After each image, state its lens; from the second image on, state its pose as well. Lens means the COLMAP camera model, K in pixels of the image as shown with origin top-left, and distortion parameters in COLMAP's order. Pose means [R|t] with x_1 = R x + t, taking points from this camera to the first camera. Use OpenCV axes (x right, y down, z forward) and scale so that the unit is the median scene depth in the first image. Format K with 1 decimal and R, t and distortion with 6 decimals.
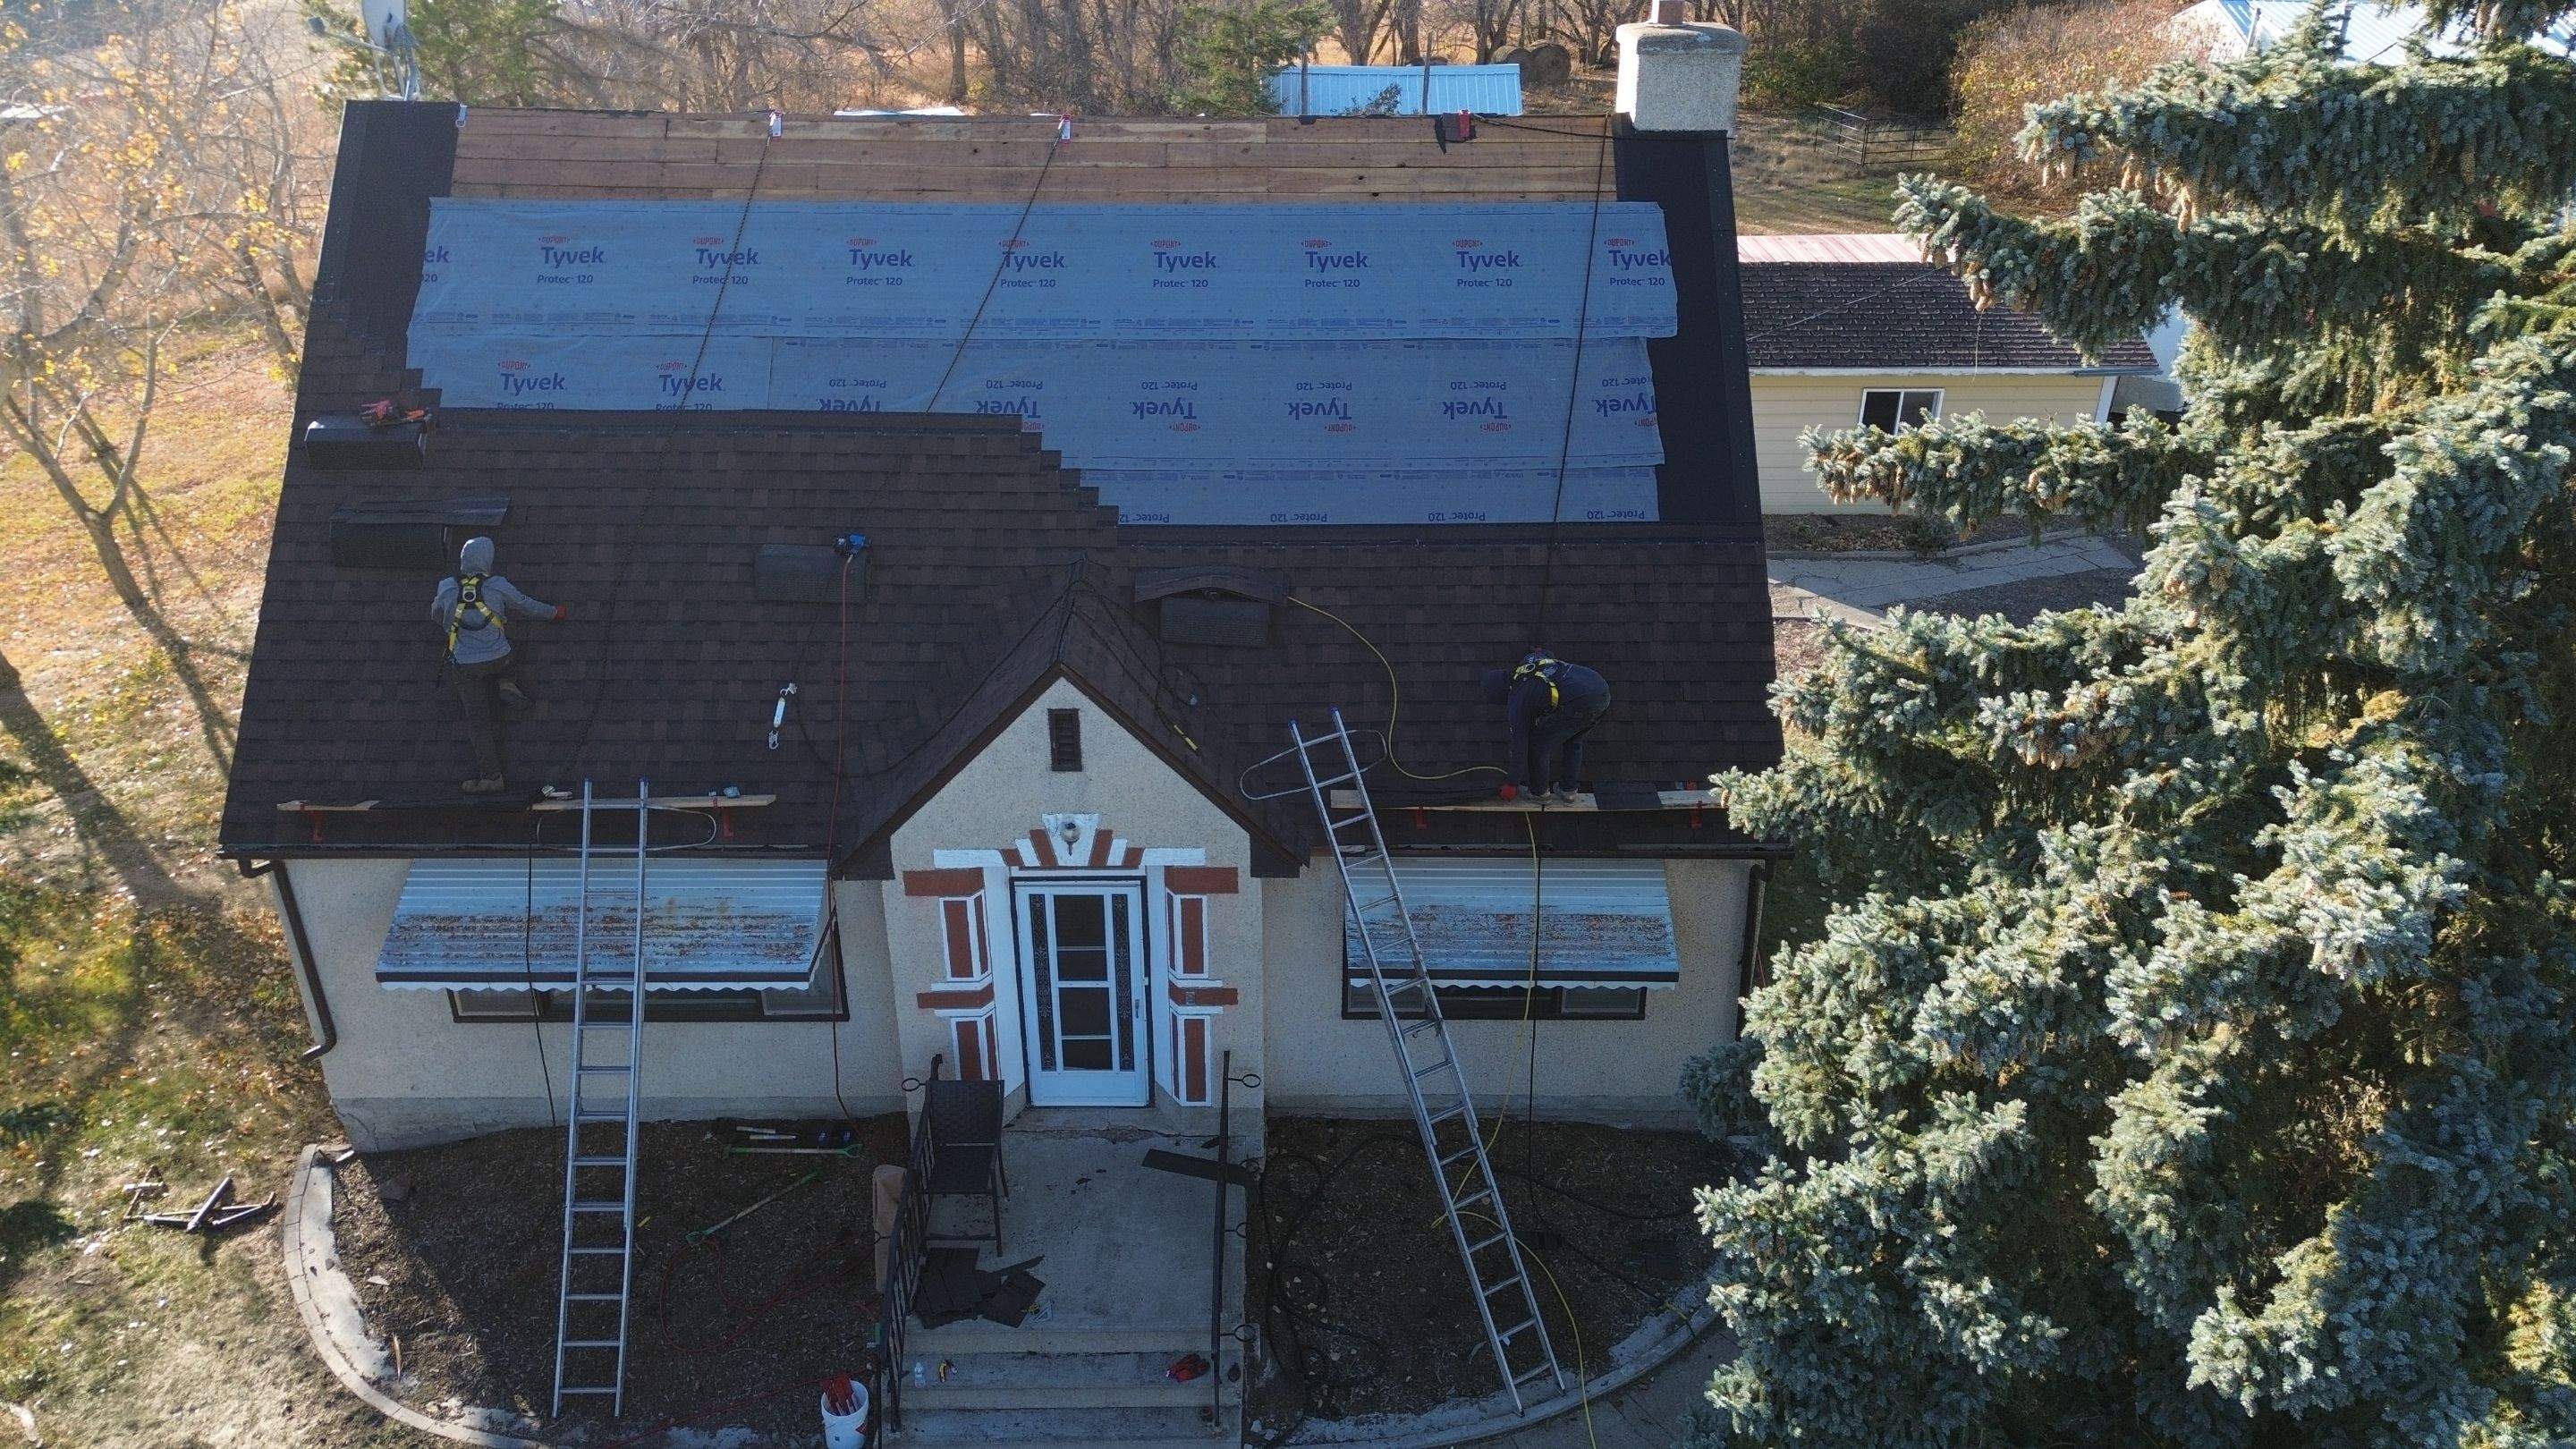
lens RADIAL K [[1837.4, 0, 1285.1], [0, 1837.4, 717.4], [0, 0, 1]] dist [0.077388, -0.073218]
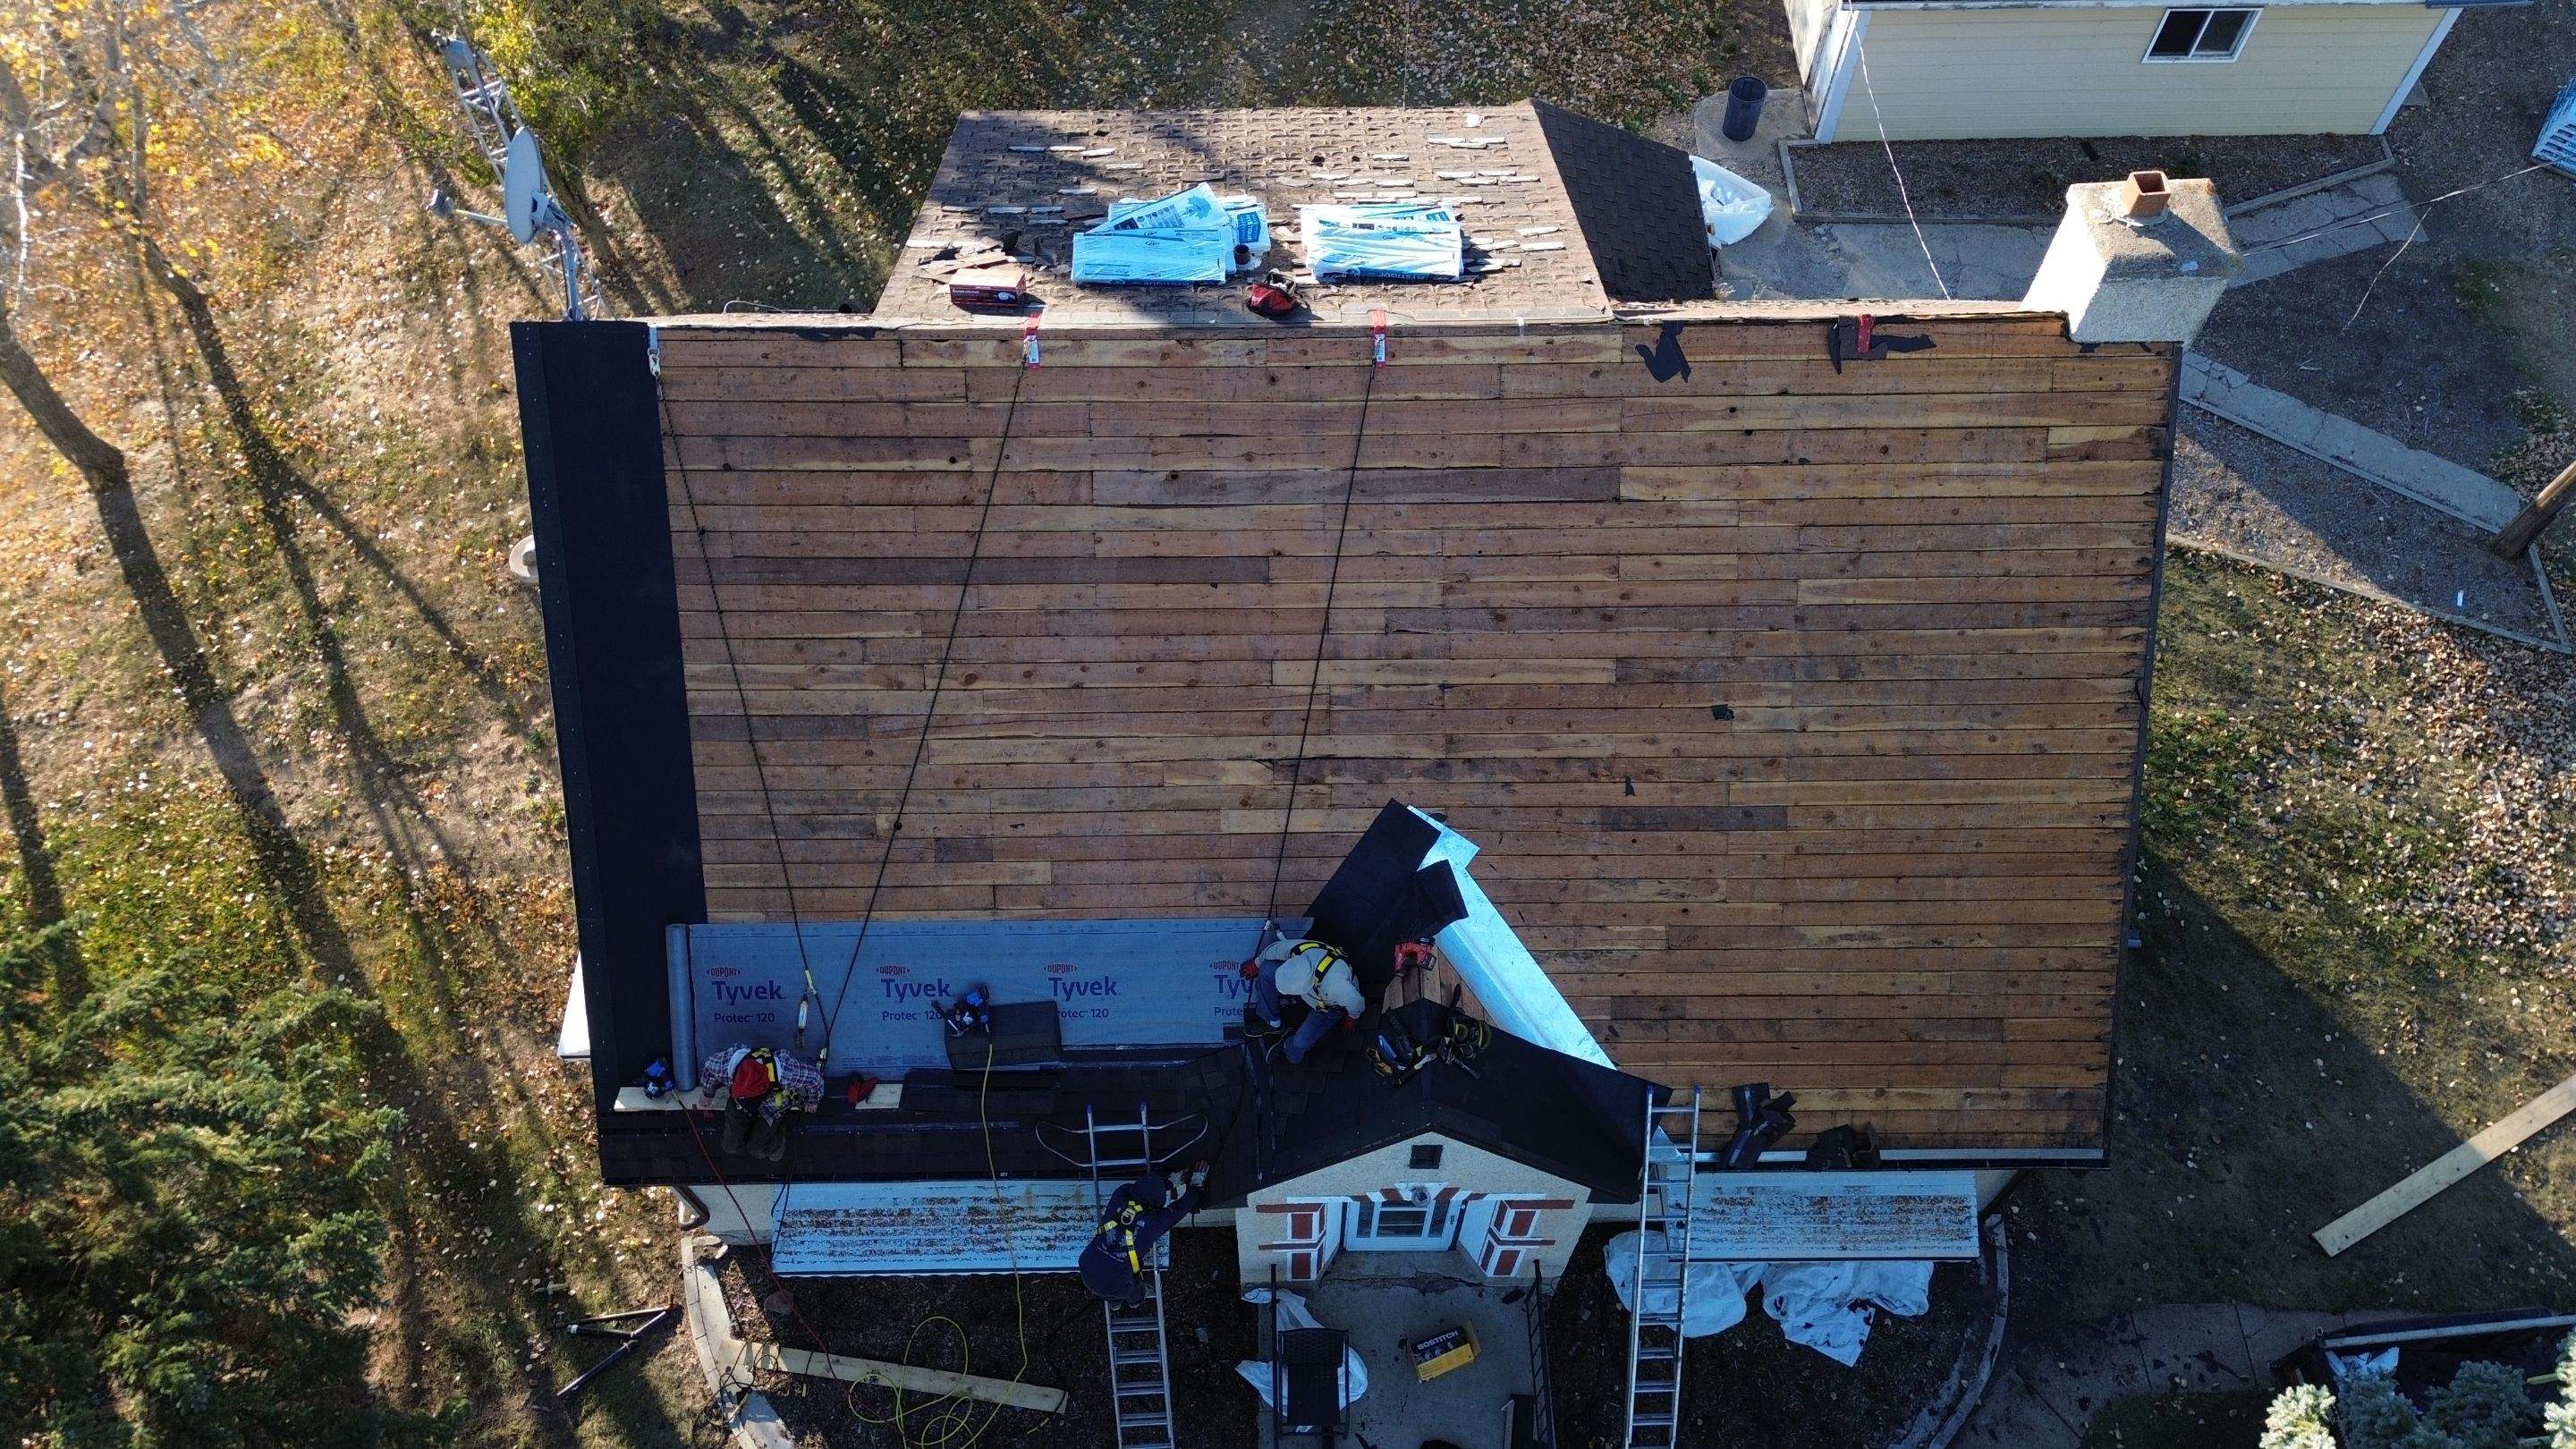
lens RADIAL K [[1866.5, 0, 1288.0], [0, 1866.5, 724.5], [0, 0, 1]] dist [0.194105, -0.577876]
pose [[0.999974, -0.007234, 0.000773, -0.182873], [0.005806, 0.857479, 0.514487, -0.687060], [-0.004384, -0.514468, 0.857498, 0.212933]]
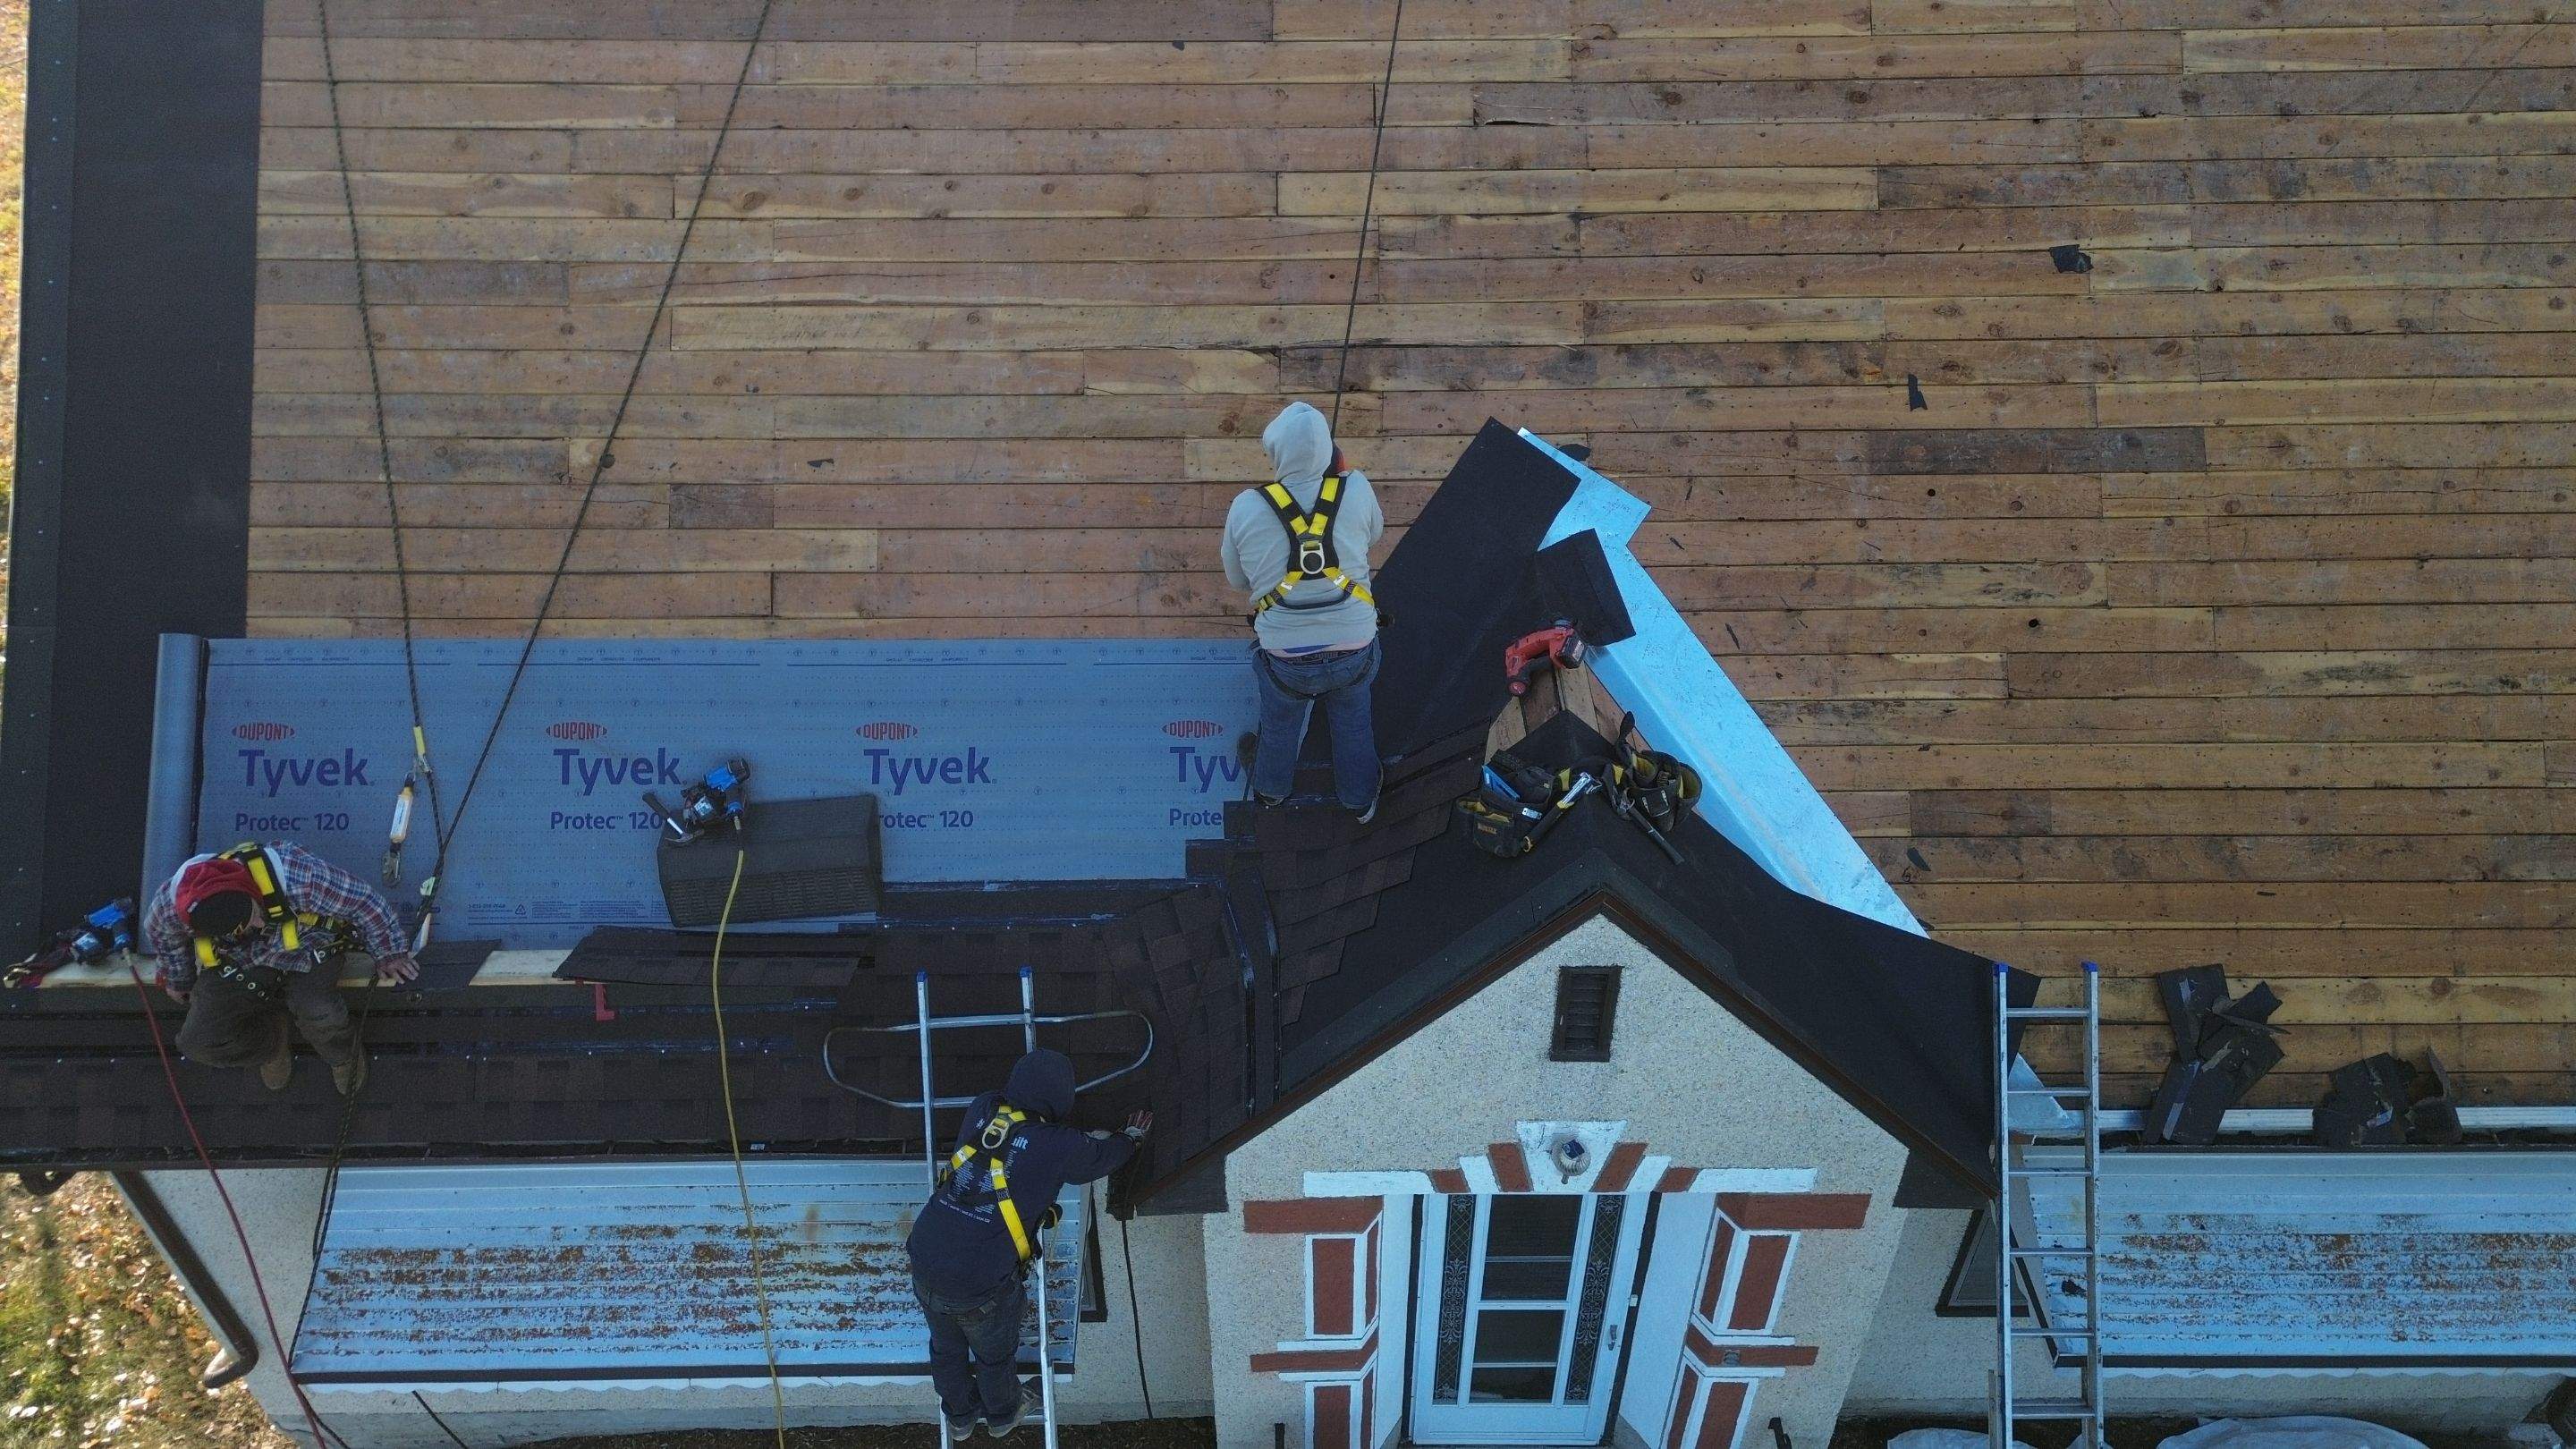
lens RADIAL K [[1837.4, 0, 1285.1], [0, 1837.4, 717.4], [0, 0, 1]] dist [0.077388, -0.073218]
pose [[0.999935, -0.007831, -0.008300, -0.184724], [0.009426, 0.976800, 0.213946, -0.164612], [0.006432, -0.214010, 0.976810, 0.492668]]
